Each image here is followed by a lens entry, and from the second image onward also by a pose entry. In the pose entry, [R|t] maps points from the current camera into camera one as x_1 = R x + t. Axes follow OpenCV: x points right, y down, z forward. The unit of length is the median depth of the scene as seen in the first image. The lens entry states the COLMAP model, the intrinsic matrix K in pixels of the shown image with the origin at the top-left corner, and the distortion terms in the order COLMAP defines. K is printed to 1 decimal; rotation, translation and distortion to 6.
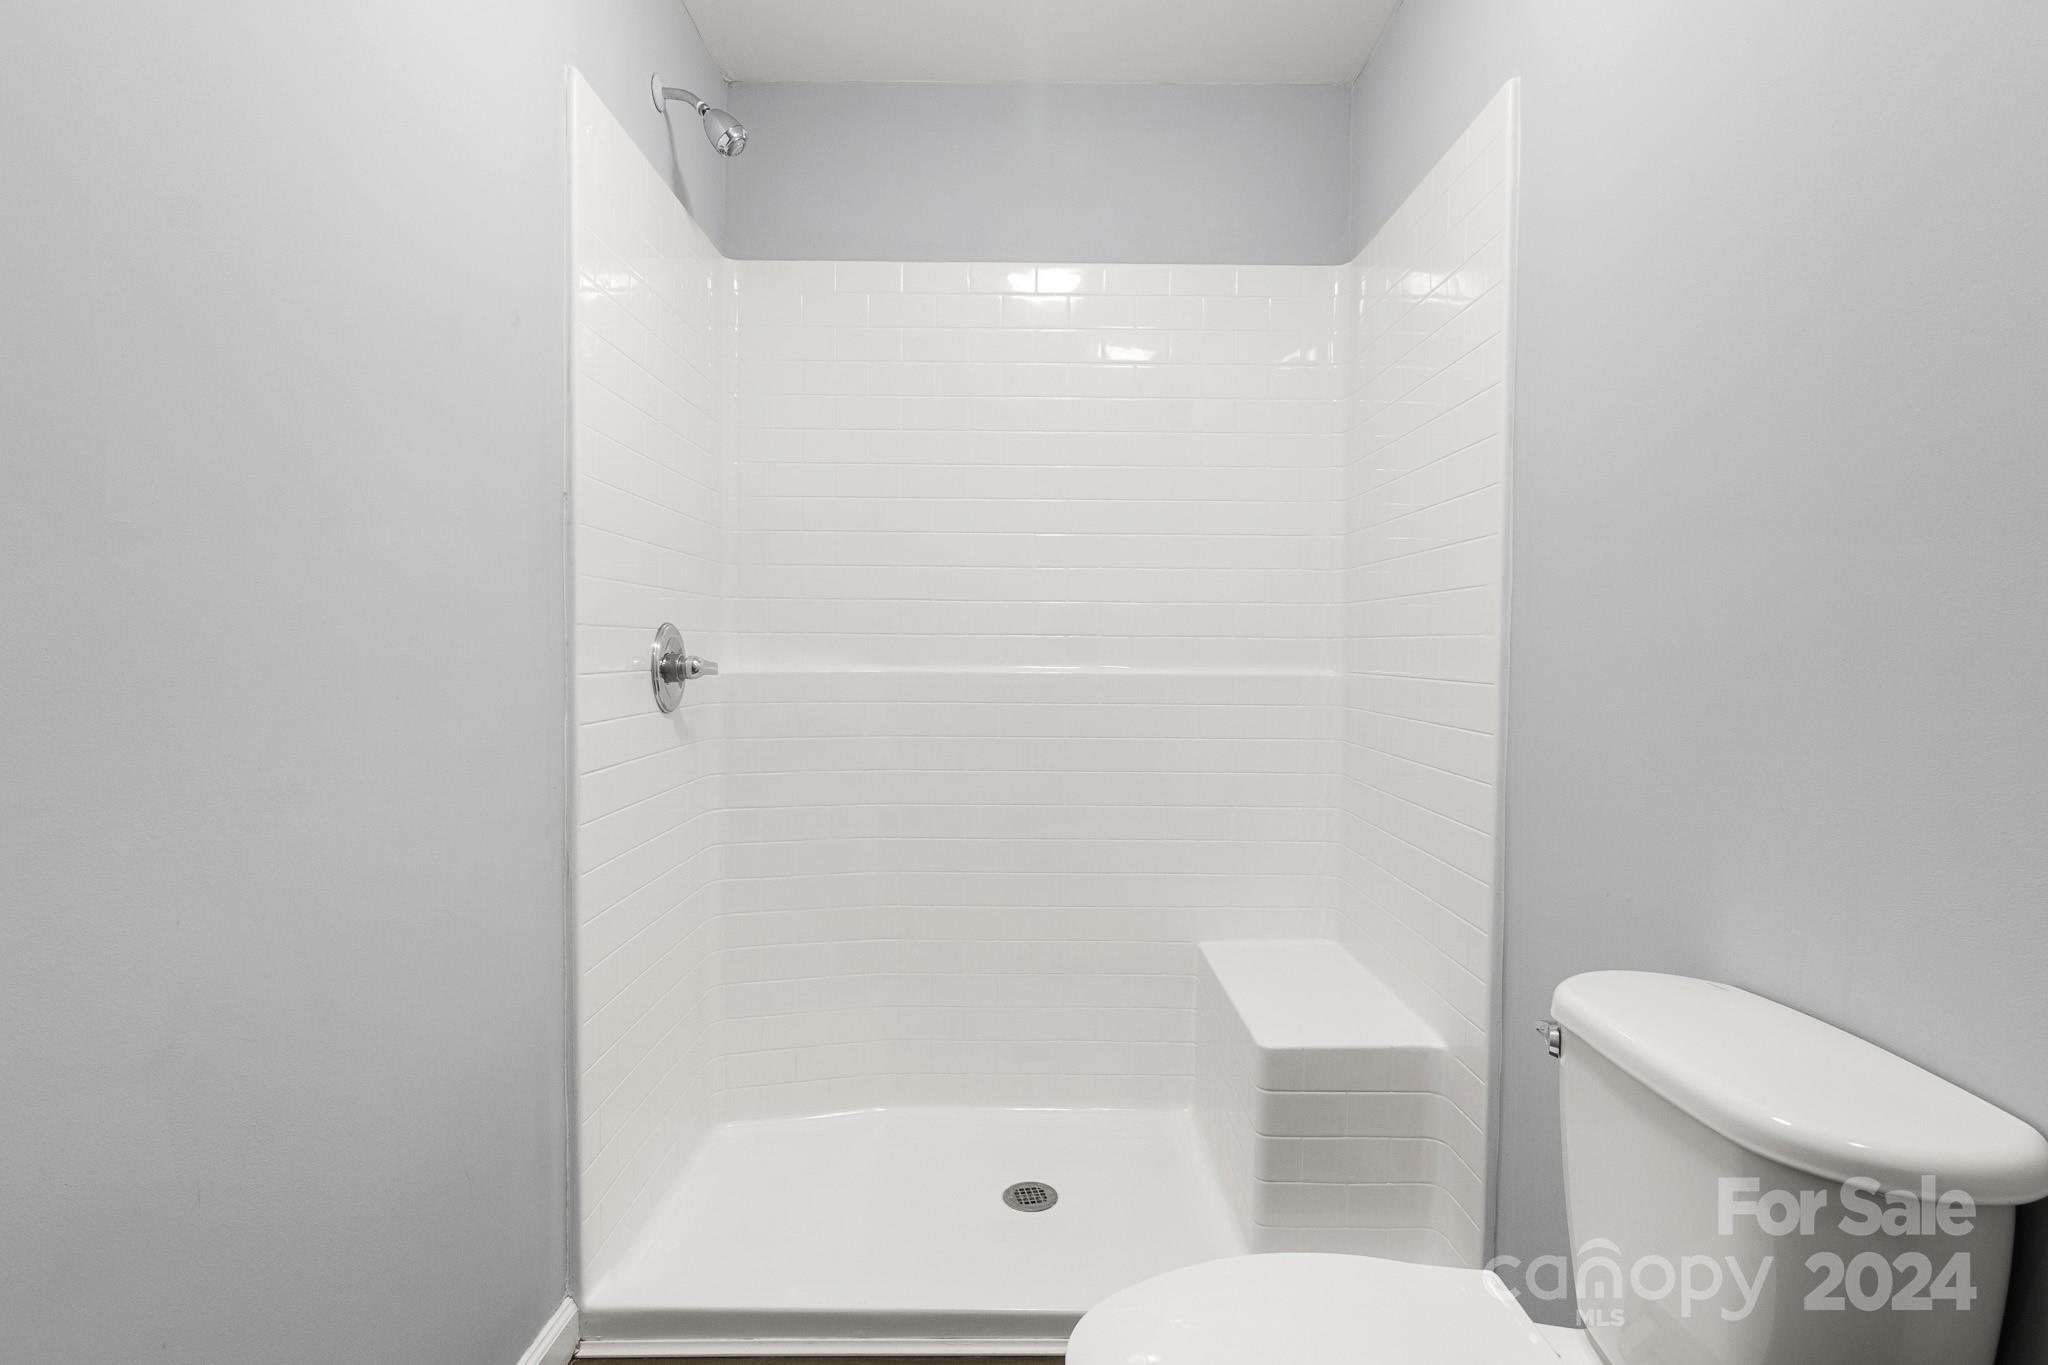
lens RADIAL K [[1051.5, 0, 1028.6], [0, 1051.5, 677.7], [0, 0, 1]] dist [-0.006791, 0.004987]
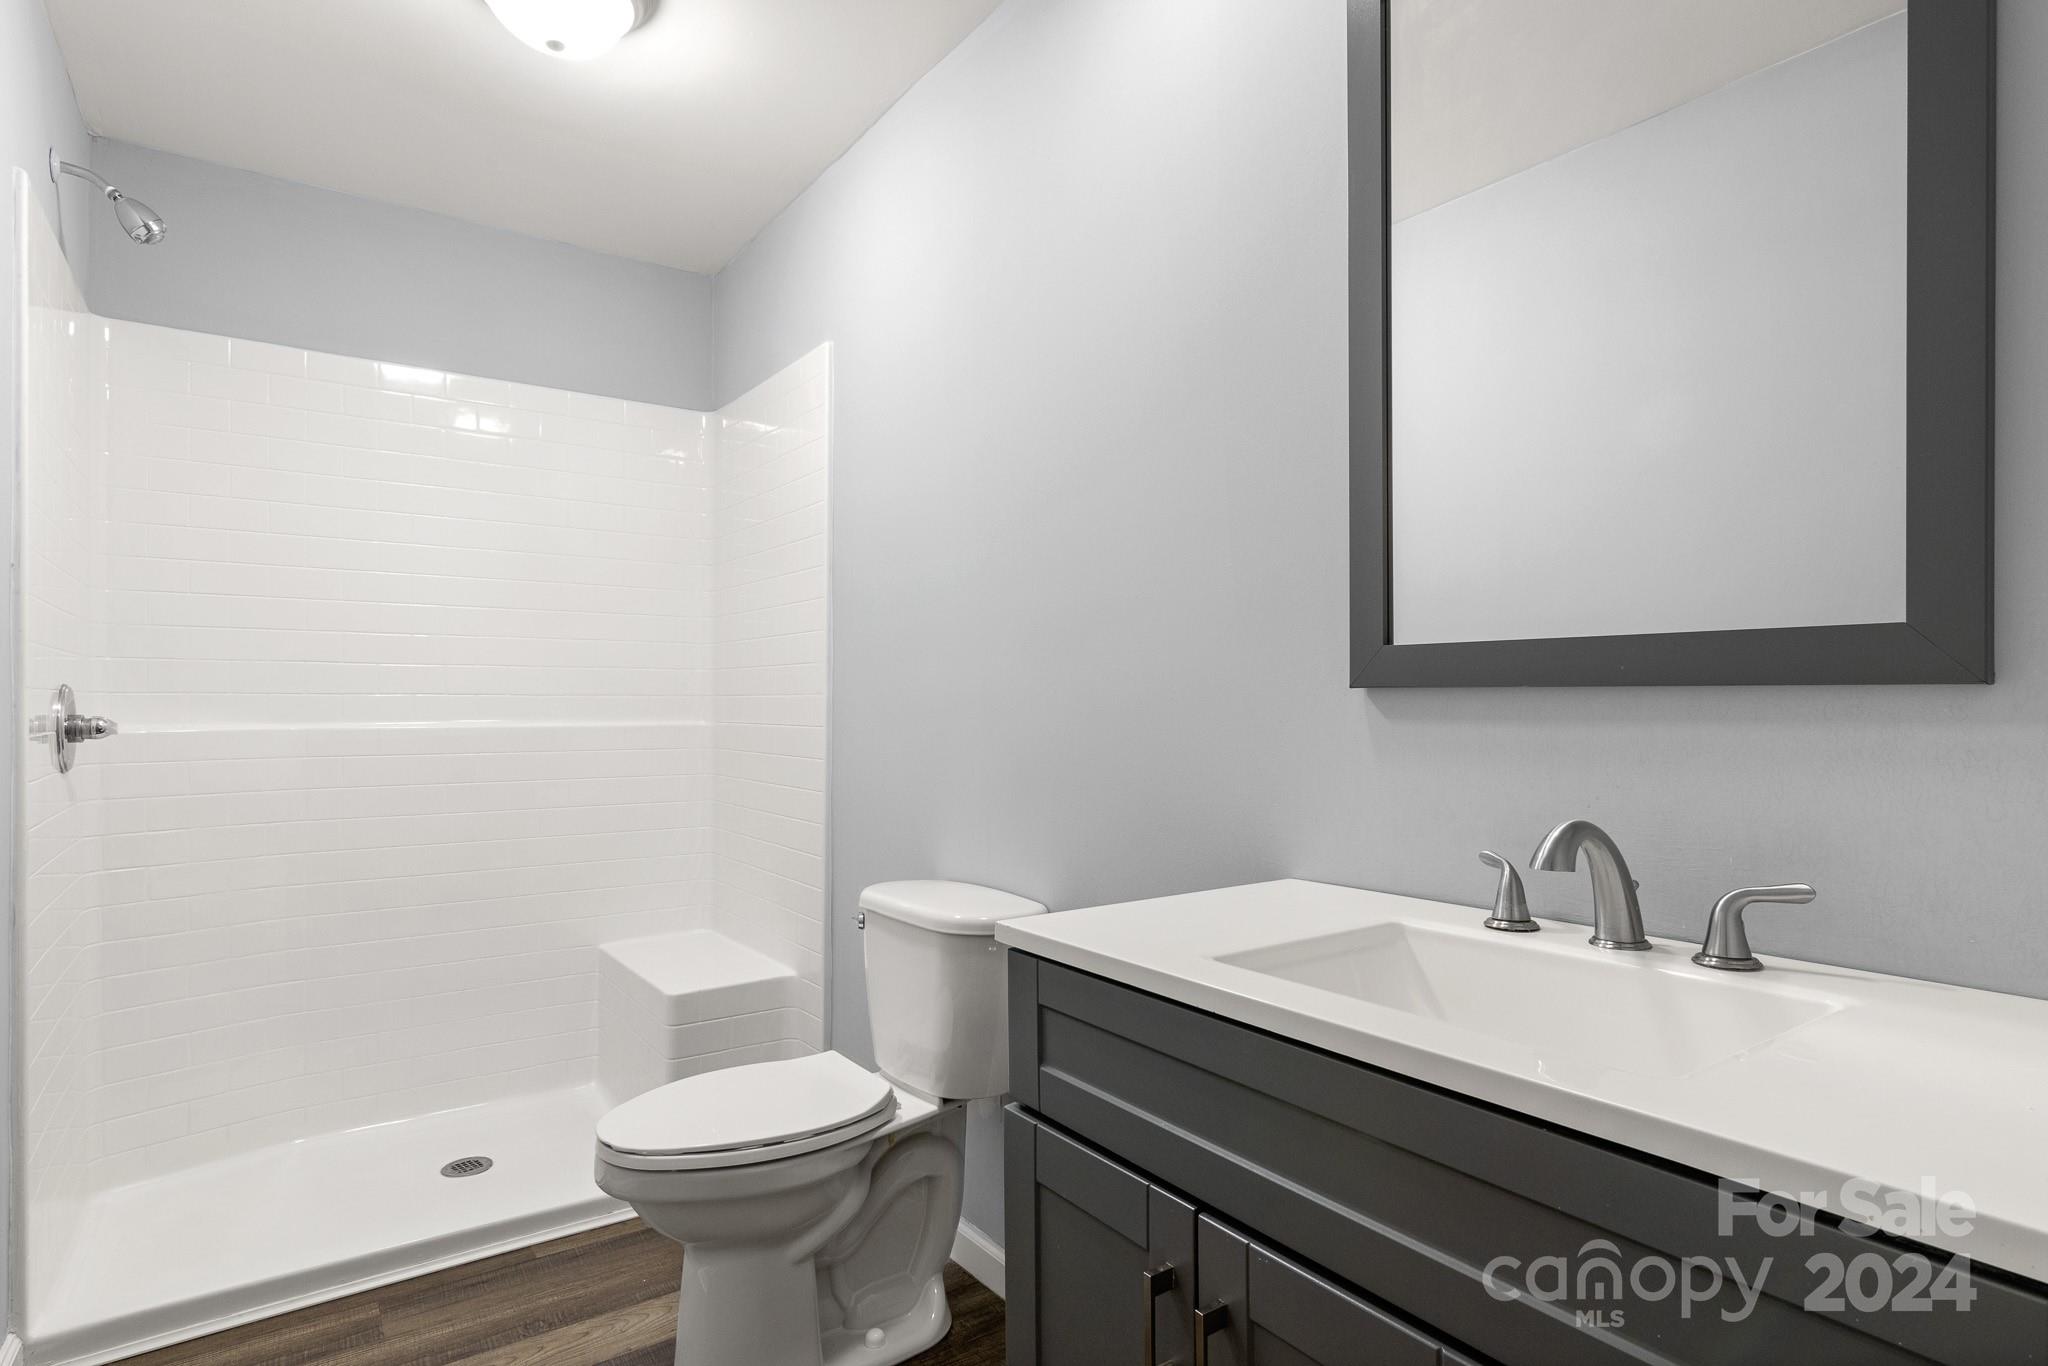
lens RADIAL K [[1051.5, 0, 1025.8], [0, 1051.5, 692.3], [0, 0, 1]] dist [-0.006791, 0.004987]
pose [[0.814090, -0.000720, 0.580738, -0.181108], [0.021639, 0.999342, -0.029095, 0.005256], [-0.580335, 0.036252, 0.813570, -0.369722]]
